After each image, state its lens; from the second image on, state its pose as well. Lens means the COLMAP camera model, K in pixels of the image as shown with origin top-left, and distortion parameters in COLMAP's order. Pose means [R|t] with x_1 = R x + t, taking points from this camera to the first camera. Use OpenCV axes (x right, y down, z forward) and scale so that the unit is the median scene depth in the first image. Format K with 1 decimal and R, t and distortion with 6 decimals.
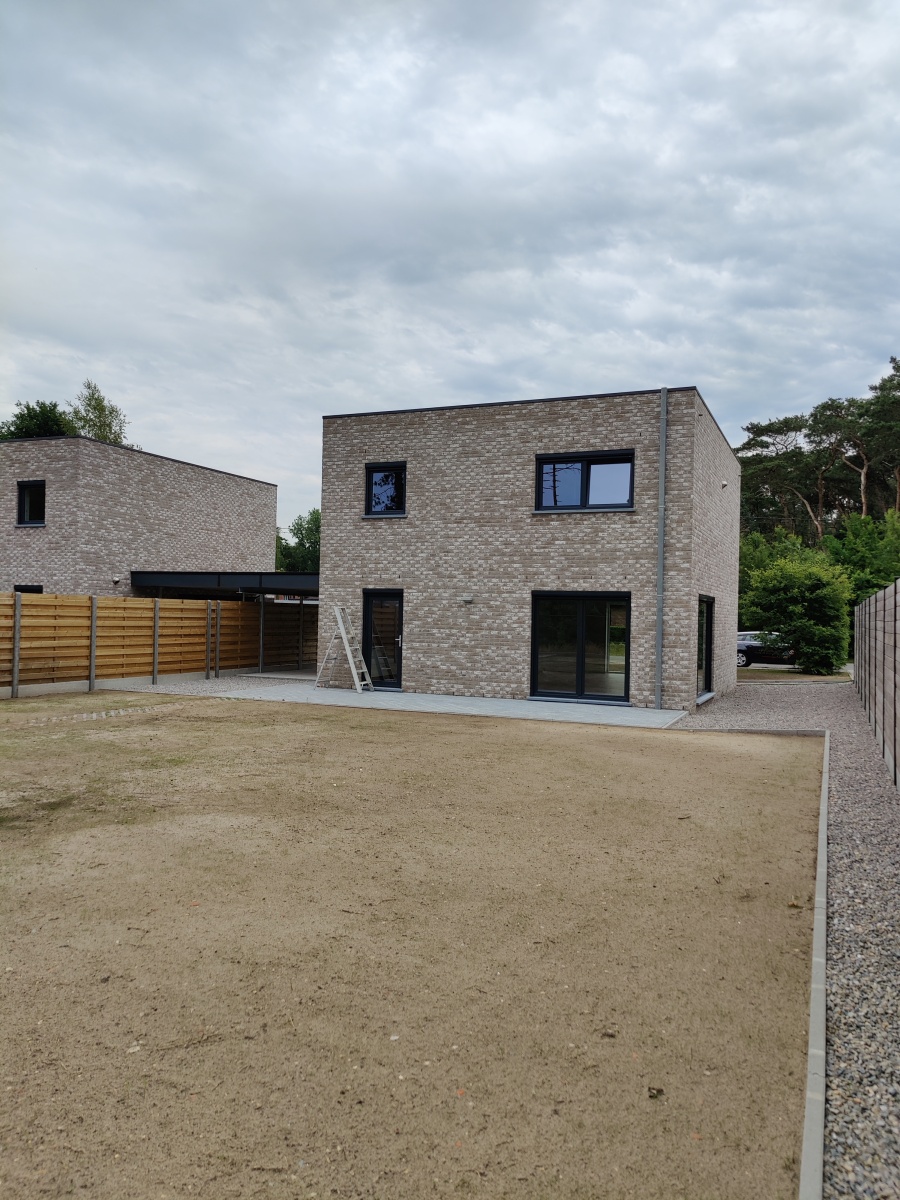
lens RADIAL K [[881.0, 0, 450.0], [0, 881.0, 600.0], [0, 0, 1]] dist [0.027302, -0.002954]
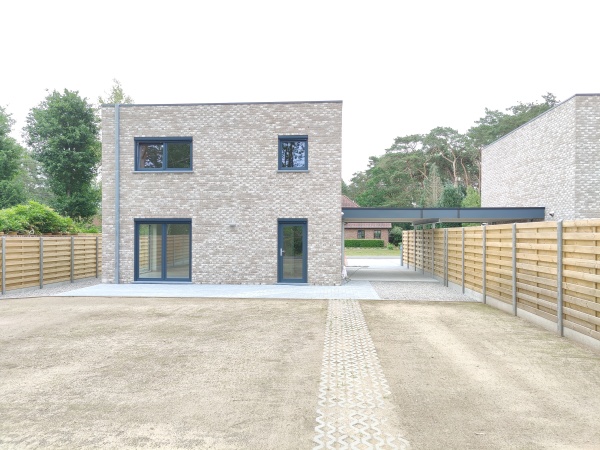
lens RADIAL K [[464.2, 0, 300.2], [0, 464.2, 236.1], [0, 0, 1]] dist [0.020453, 0.000356]
pose [[0.946761, -0.019157, 0.321366, -0.690586], [0.015029, 0.999770, 0.015319, -0.001330], [-0.321586, -0.009674, 0.946831, 0.376475]]
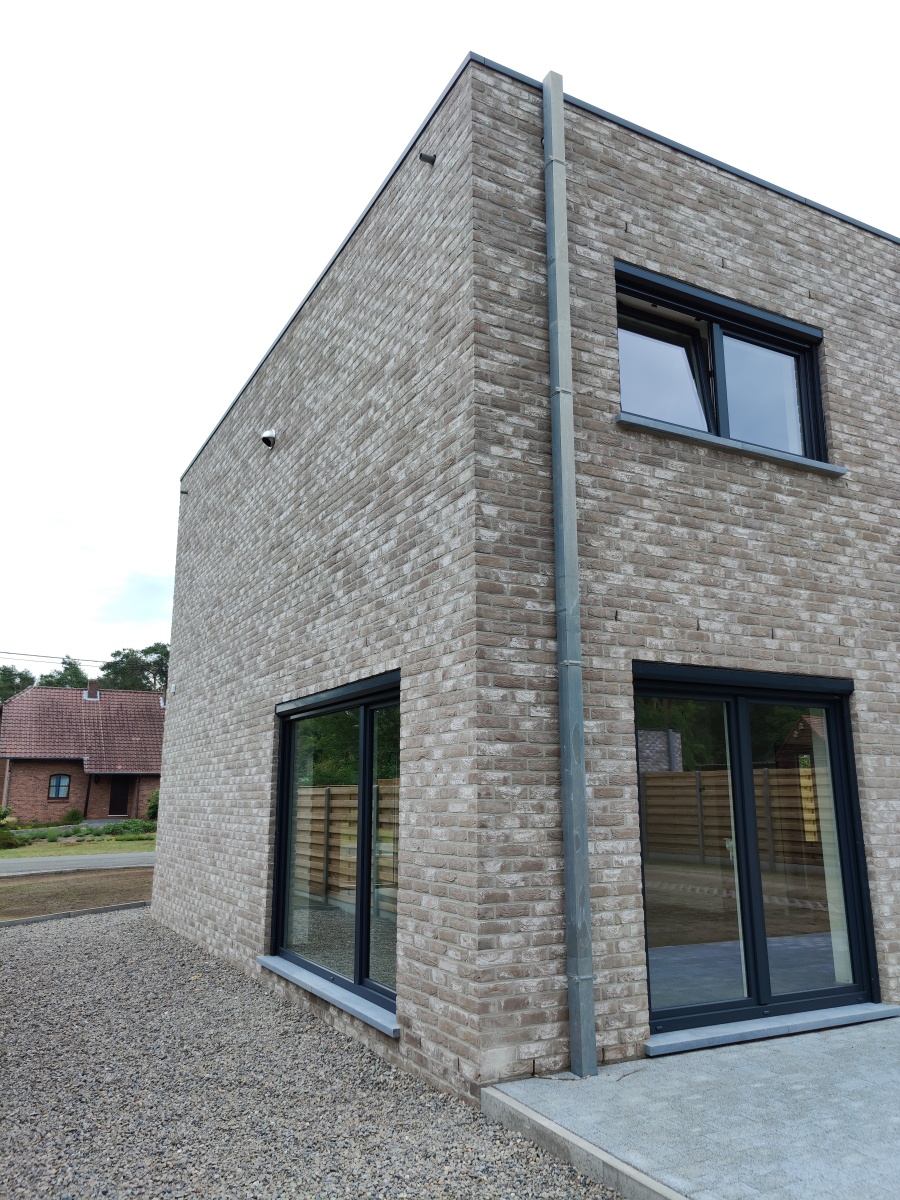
lens RADIAL K [[881.0, 0, 450.0], [0, 881.0, 600.0], [0, 0, 1]] dist [0.027302, -0.002954]
pose [[0.630469, 0.144370, 0.762671, -0.914796], [0.006480, 0.981538, -0.191157, 0.008109], [-0.776188, 0.125461, 0.617893, 0.998655]]
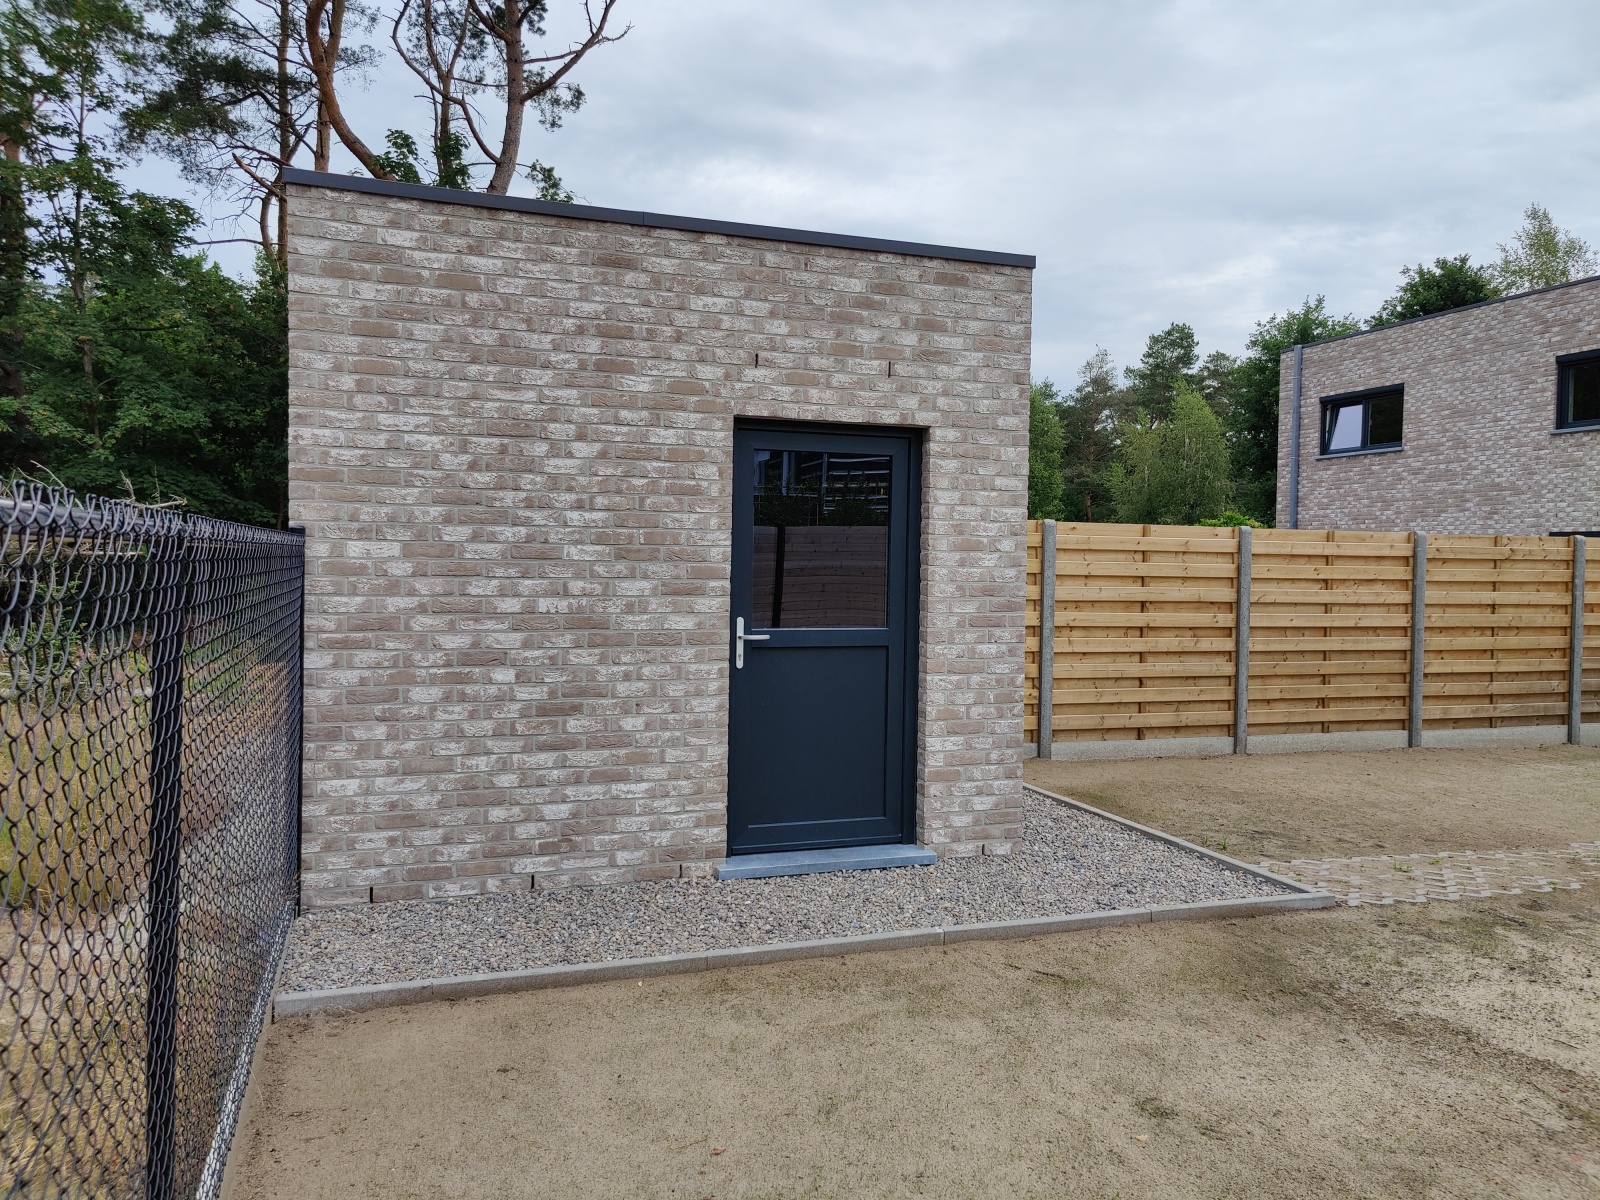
lens RADIAL K [[1174.7, 0, 800.0], [0, 1174.7, 600.0], [0, 0, 1]] dist [0.027302, -0.002954]
pose [[0.670461, 0.007612, -0.741905, -0.243542], [0.015255, 0.999595, 0.024042, 0.001823], [0.741788, -0.027437, 0.670073, 0.093711]]
